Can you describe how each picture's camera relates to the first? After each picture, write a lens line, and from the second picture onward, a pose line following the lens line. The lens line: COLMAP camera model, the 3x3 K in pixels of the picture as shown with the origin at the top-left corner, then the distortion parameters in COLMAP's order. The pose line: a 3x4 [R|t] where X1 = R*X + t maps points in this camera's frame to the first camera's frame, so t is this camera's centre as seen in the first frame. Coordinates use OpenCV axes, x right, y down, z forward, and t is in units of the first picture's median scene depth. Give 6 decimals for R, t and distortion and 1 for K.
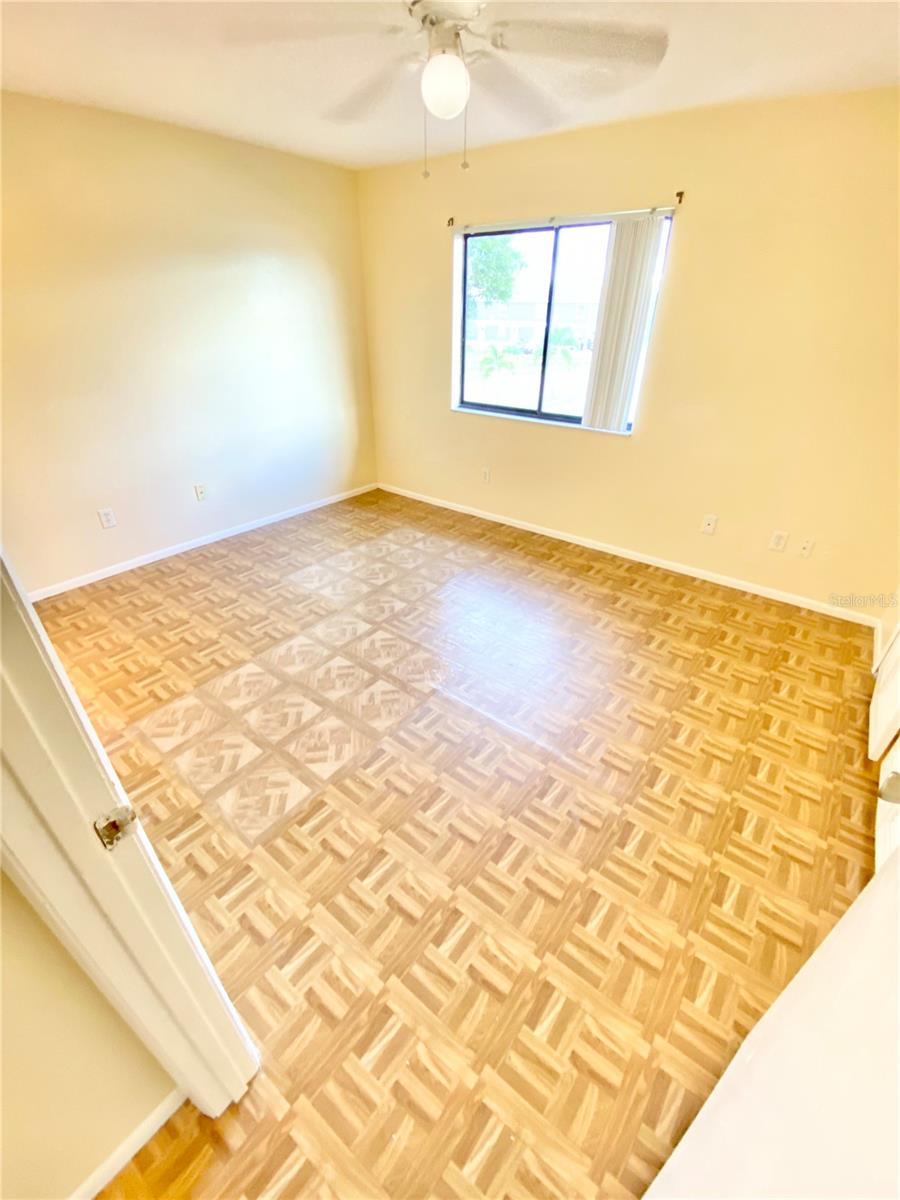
lens RADIAL K [[487.9, 0, 447.1], [0, 487.9, 595.4], [0, 0, 1]] dist [0.014205, -0.017312]
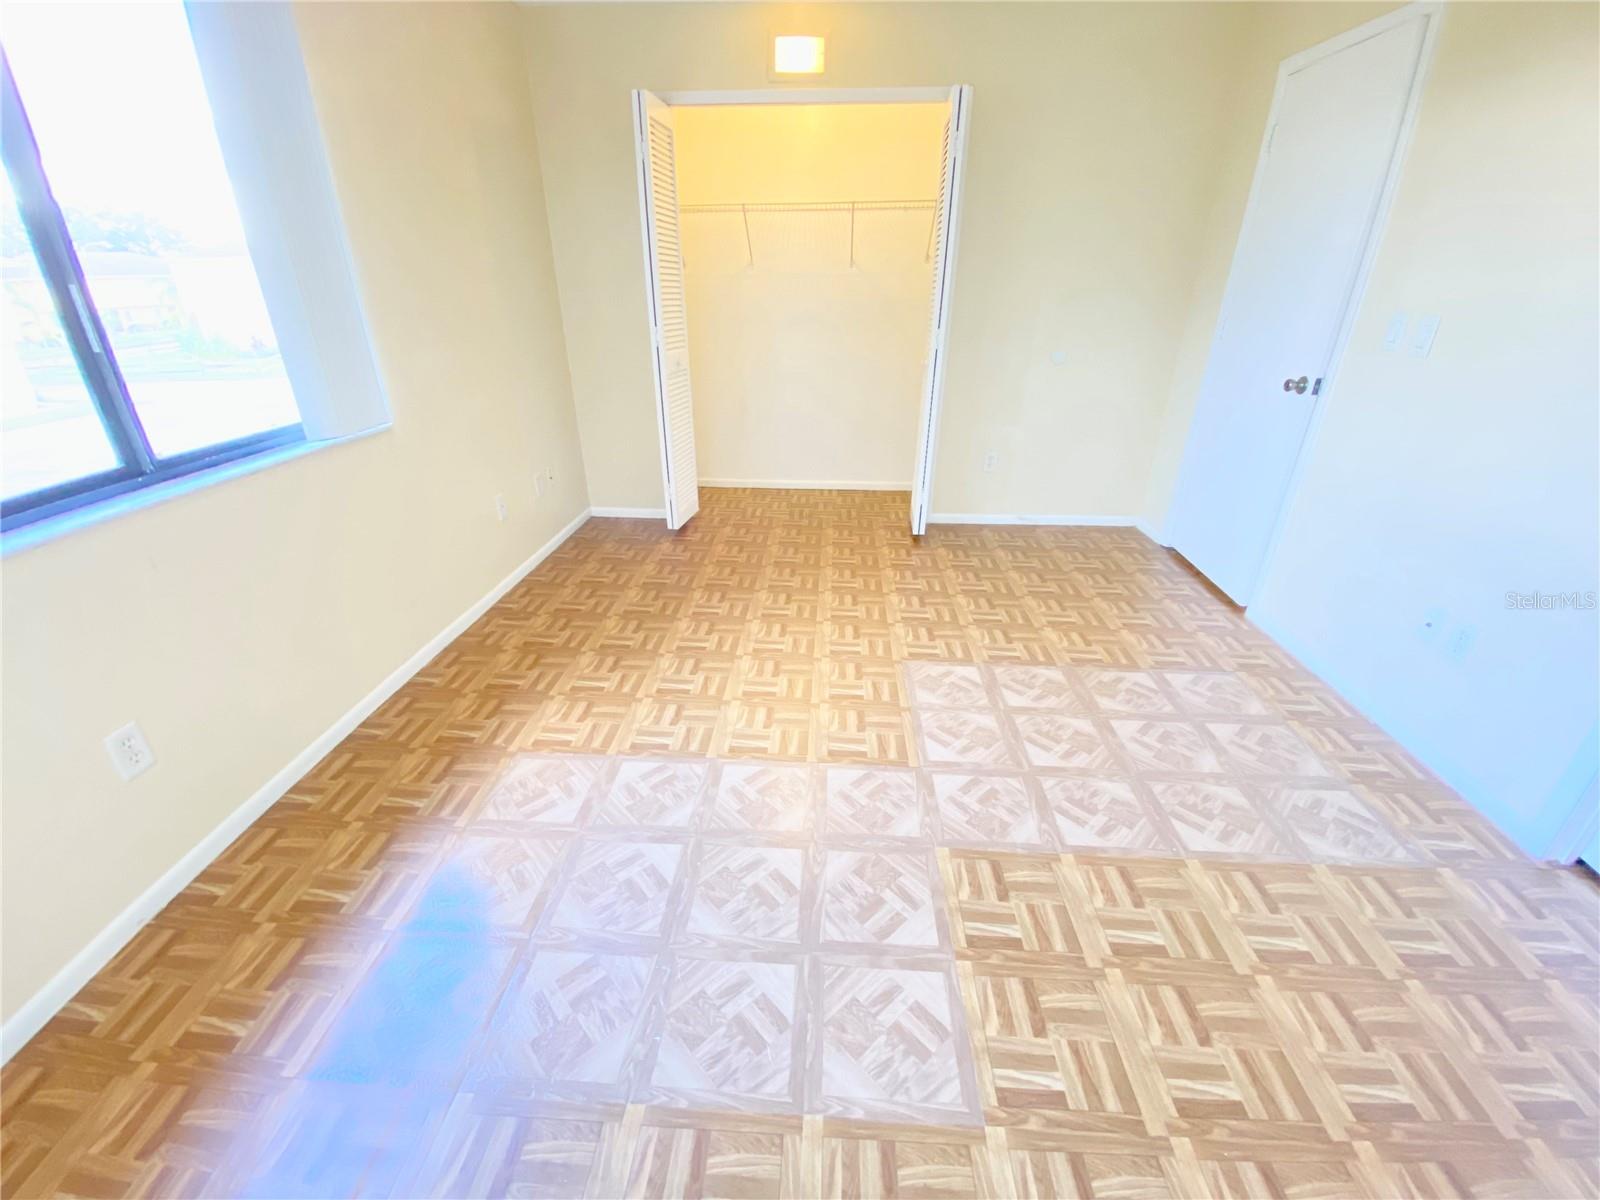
lens RADIAL K [[650.5, 0, 792.7], [0, 650.5, 603.6], [0, 0, 1]] dist [0.014205, -0.017312]
pose [[-0.564407, -0.372702, 0.736572, -0.682966], [0.402901, 0.654411, 0.639857, -0.743188], [-0.720497, 0.657905, -0.219192, 1.529394]]
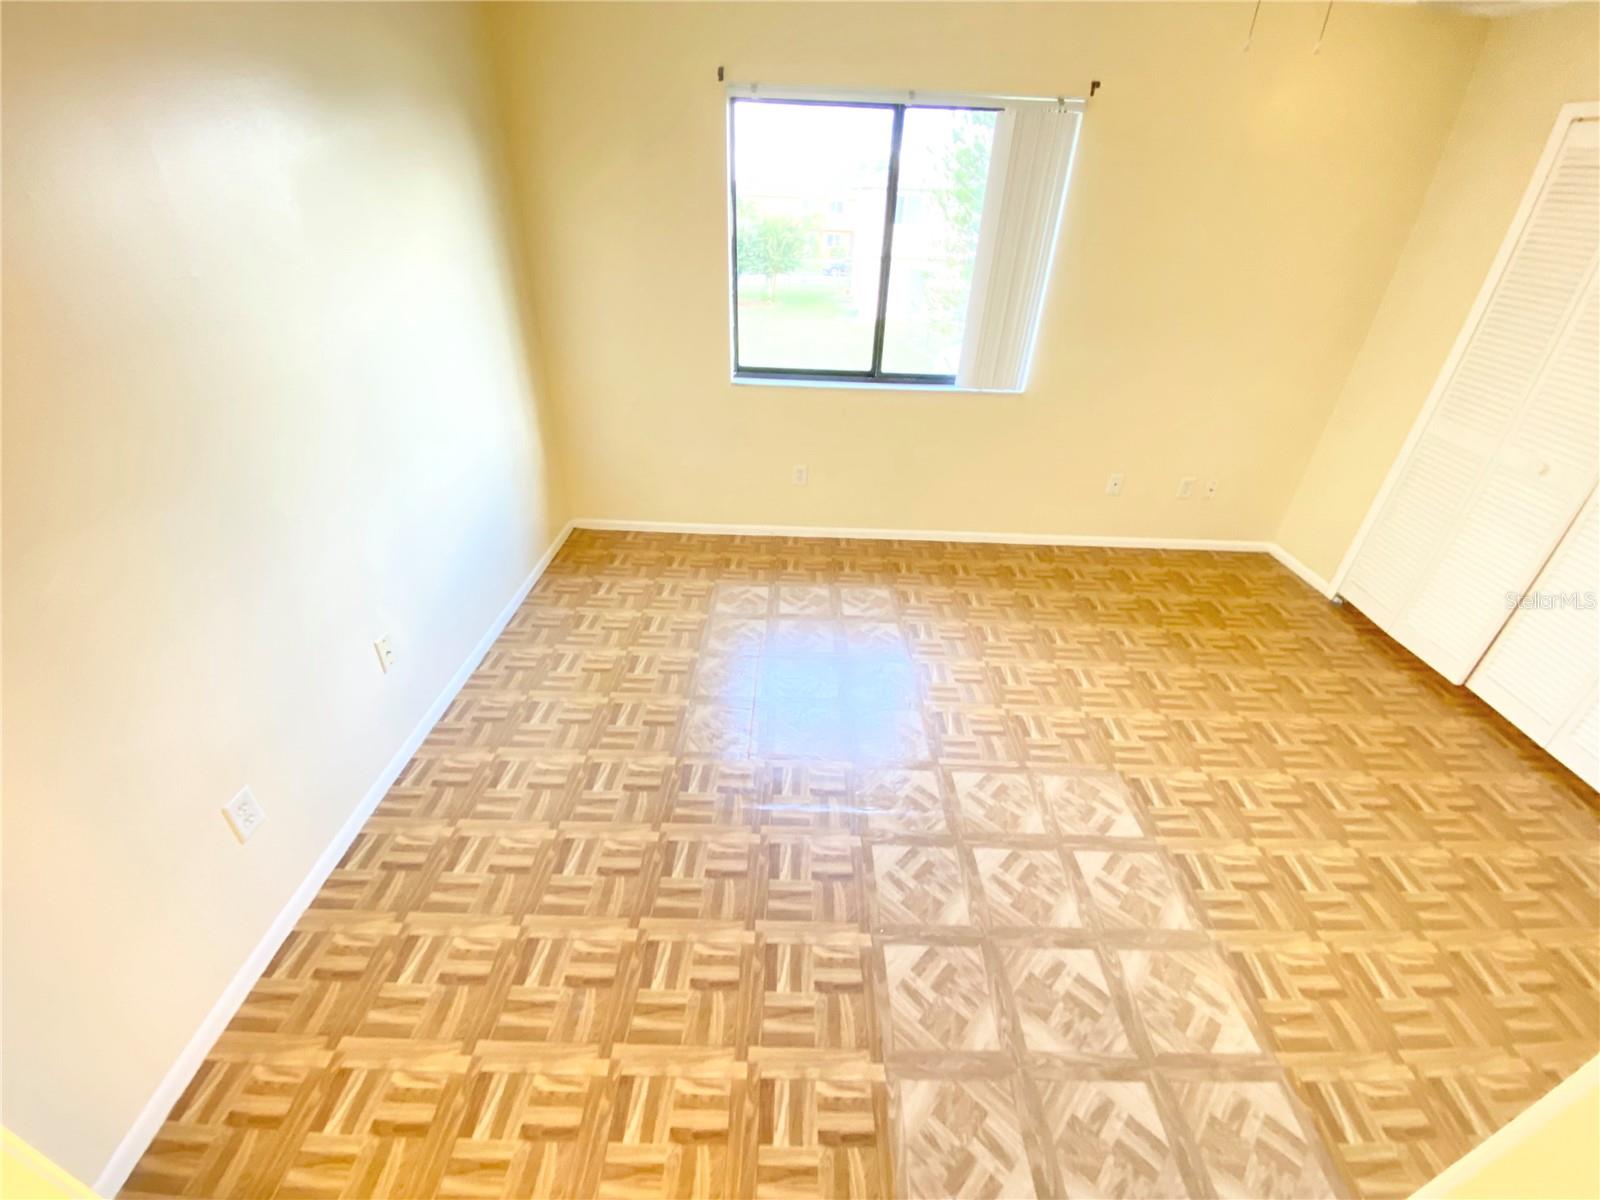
lens RADIAL K [[650.5, 0, 794.6], [0, 650.5, 599.2], [0, 0, 1]] dist [0.014205, -0.017312]
pose [[0.794752, -0.304624, 0.524951, -0.873060], [0.283502, 0.951090, 0.122699, -0.388193], [-0.536652, 0.051309, 0.842242, 0.539971]]
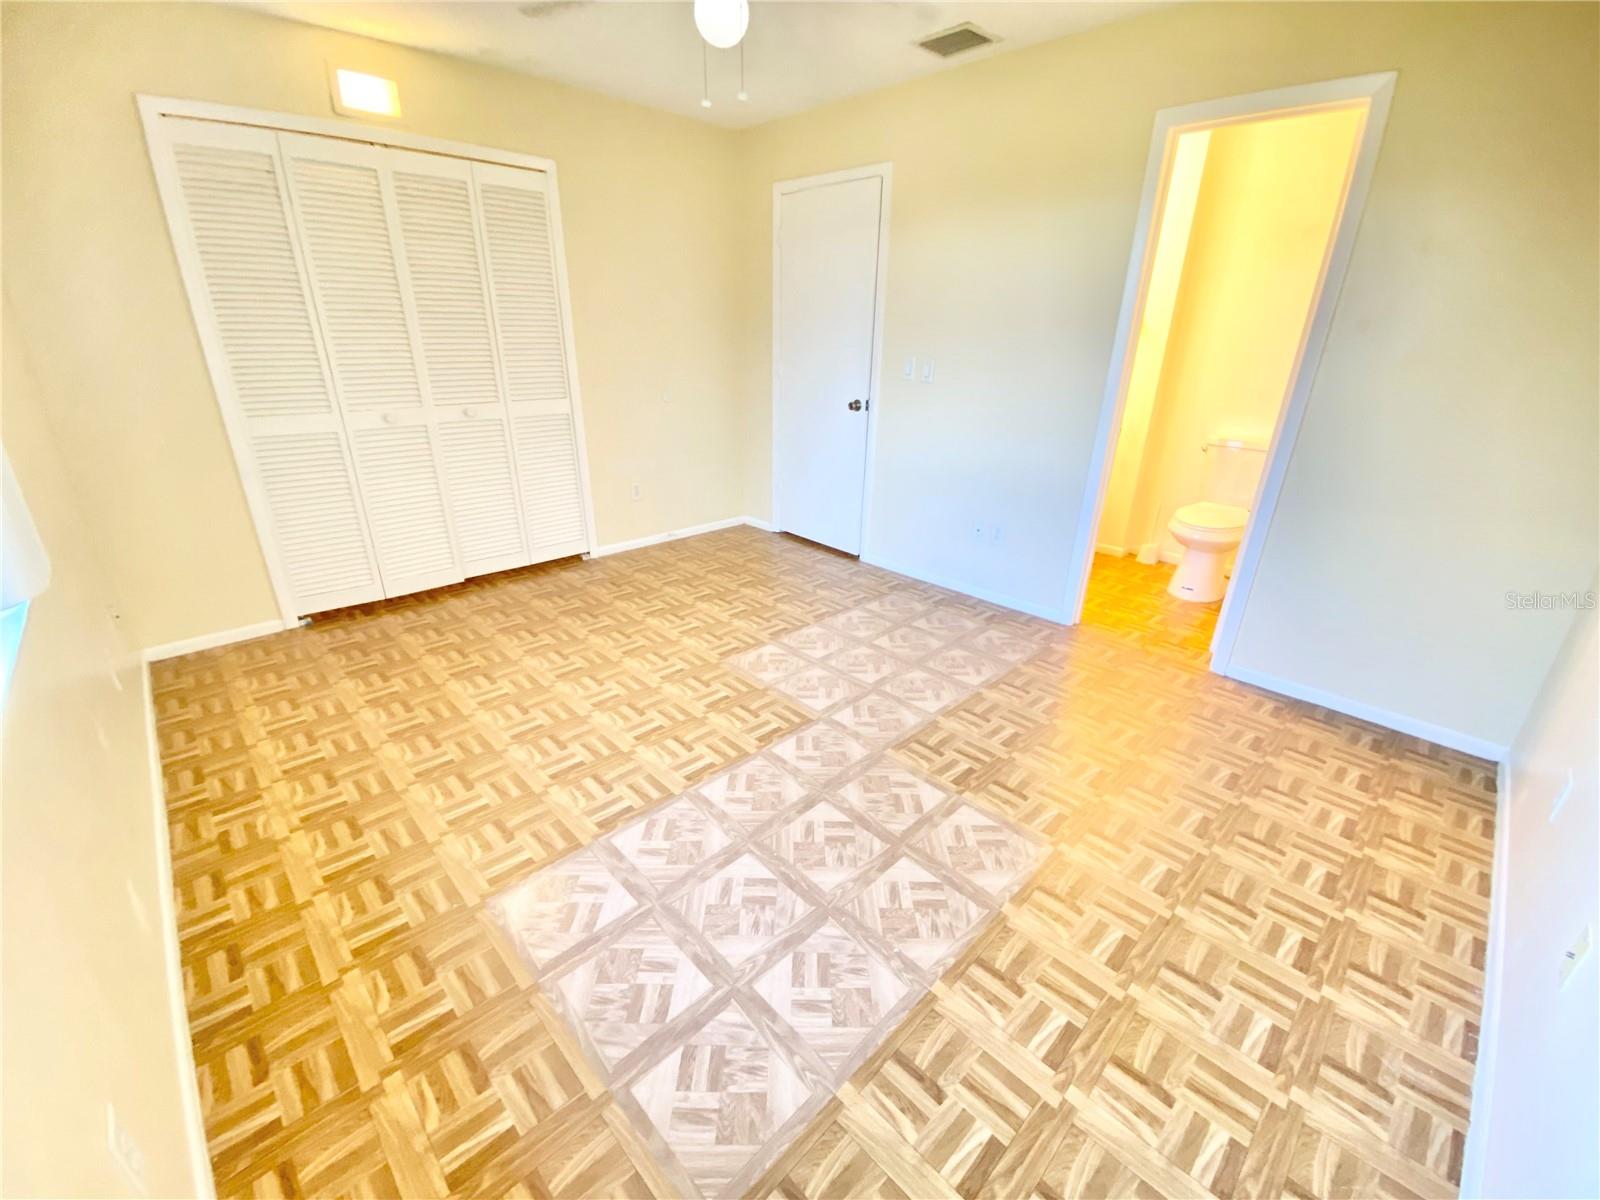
lens RADIAL K [[650.5, 0, 803.9], [0, 650.5, 599.4], [0, 0, 1]] dist [0.014205, -0.017312]
pose [[-0.991470, -0.075500, 0.106236, -0.266348], [0.037052, 0.618205, 0.785143, -0.977233], [-0.124954, 0.782382, -0.610135, 1.903266]]
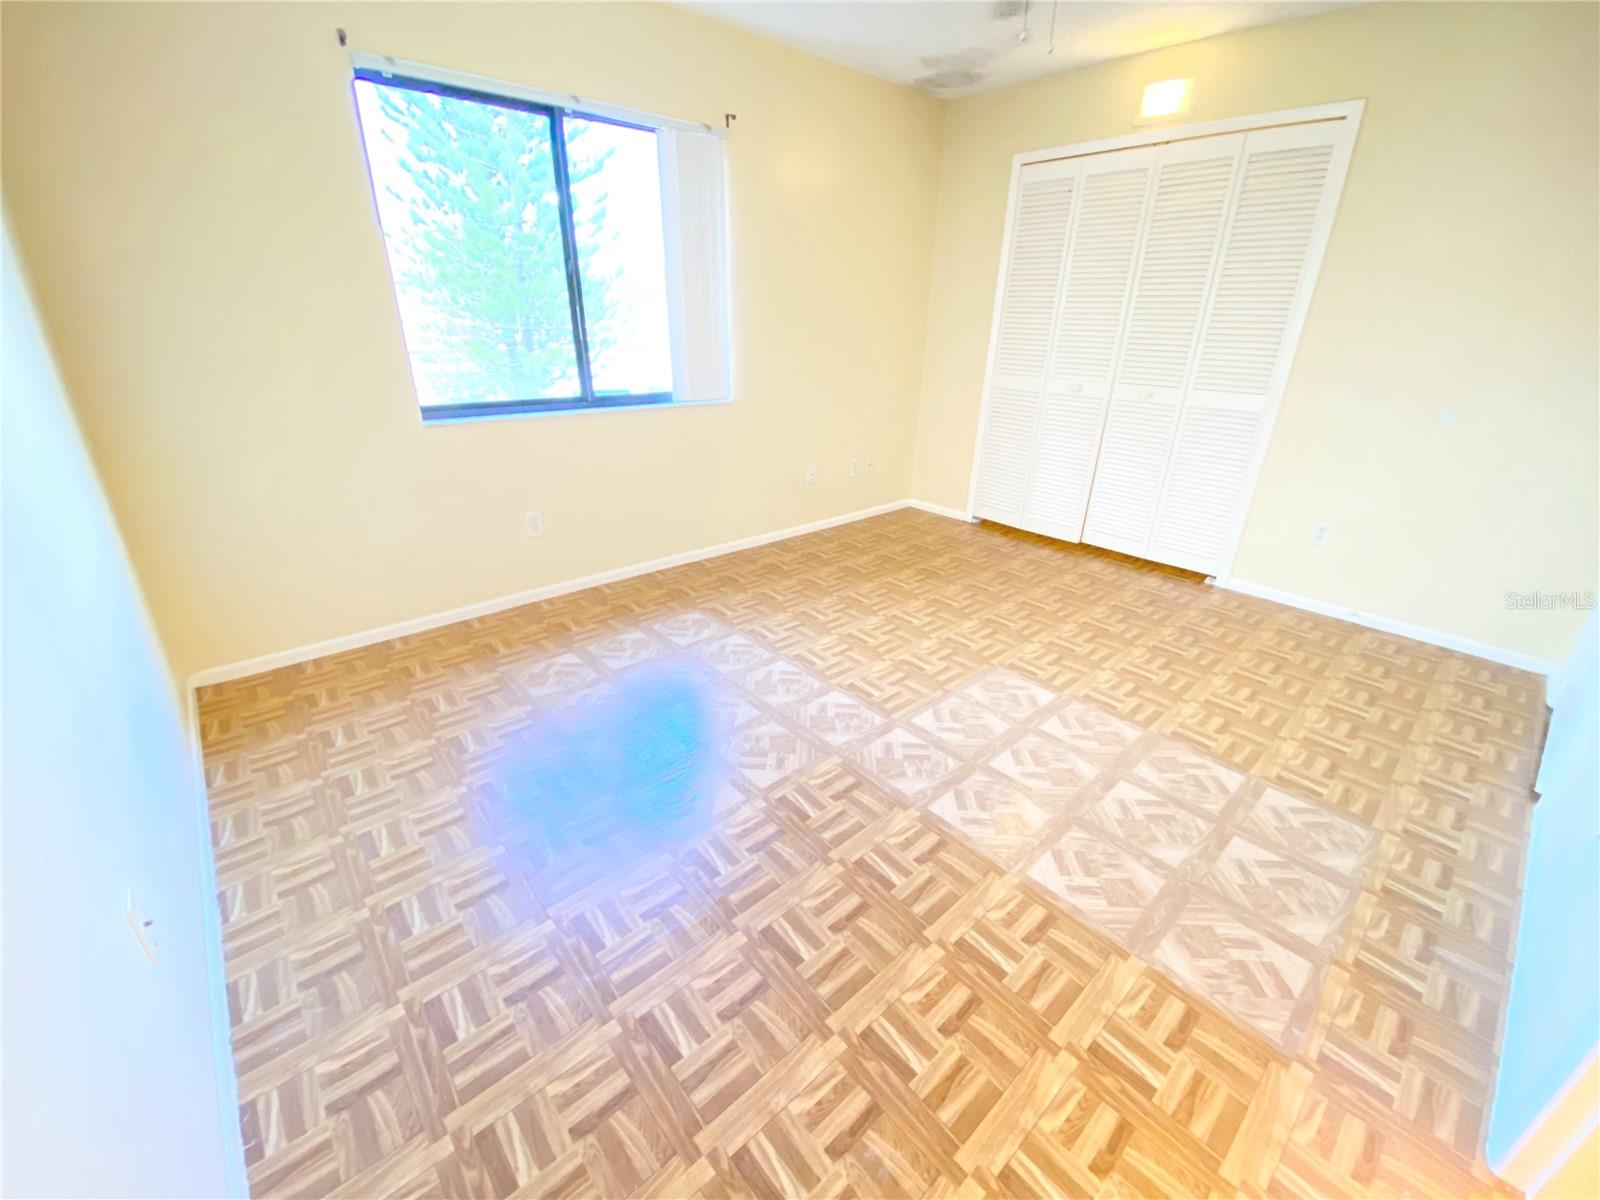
lens RADIAL K [[650.5, 0, 791.5], [0, 650.5, 600.8], [0, 0, 1]] dist [0.014205, -0.017312]
pose [[0.189179, -0.402471, 0.895672, -1.116846], [0.479473, 0.833872, 0.273430, -0.468916], [-0.856923, 0.377723, 0.350725, 1.040215]]
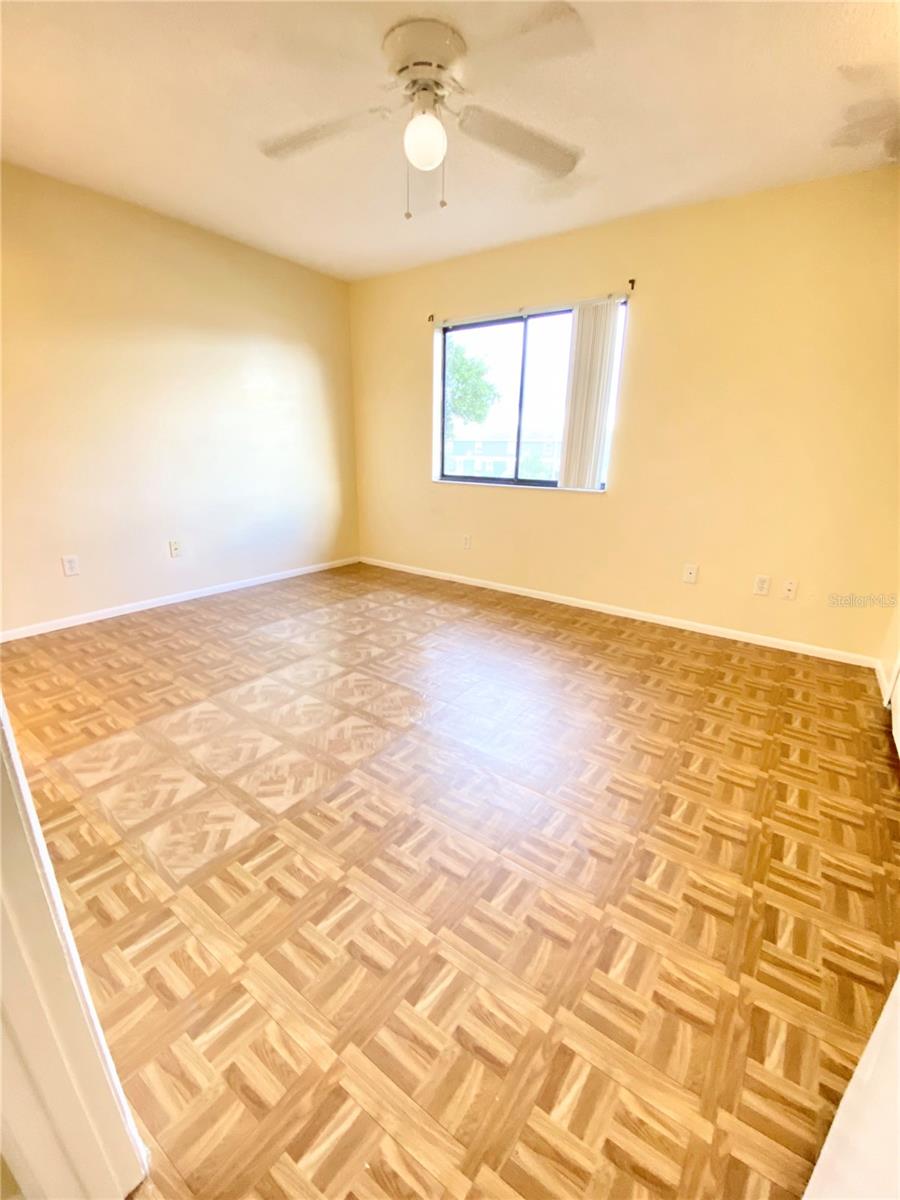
lens RADIAL K [[487.9, 0, 447.4], [0, 487.9, 594.9], [0, 0, 1]] dist [0.014205, -0.017312]
pose [[0.999280, -0.000475, 0.037948, 0.003091], [0.009236, 0.972903, -0.231031, 0.190415], [-0.036810, 0.231215, 0.972206, 0.091310]]
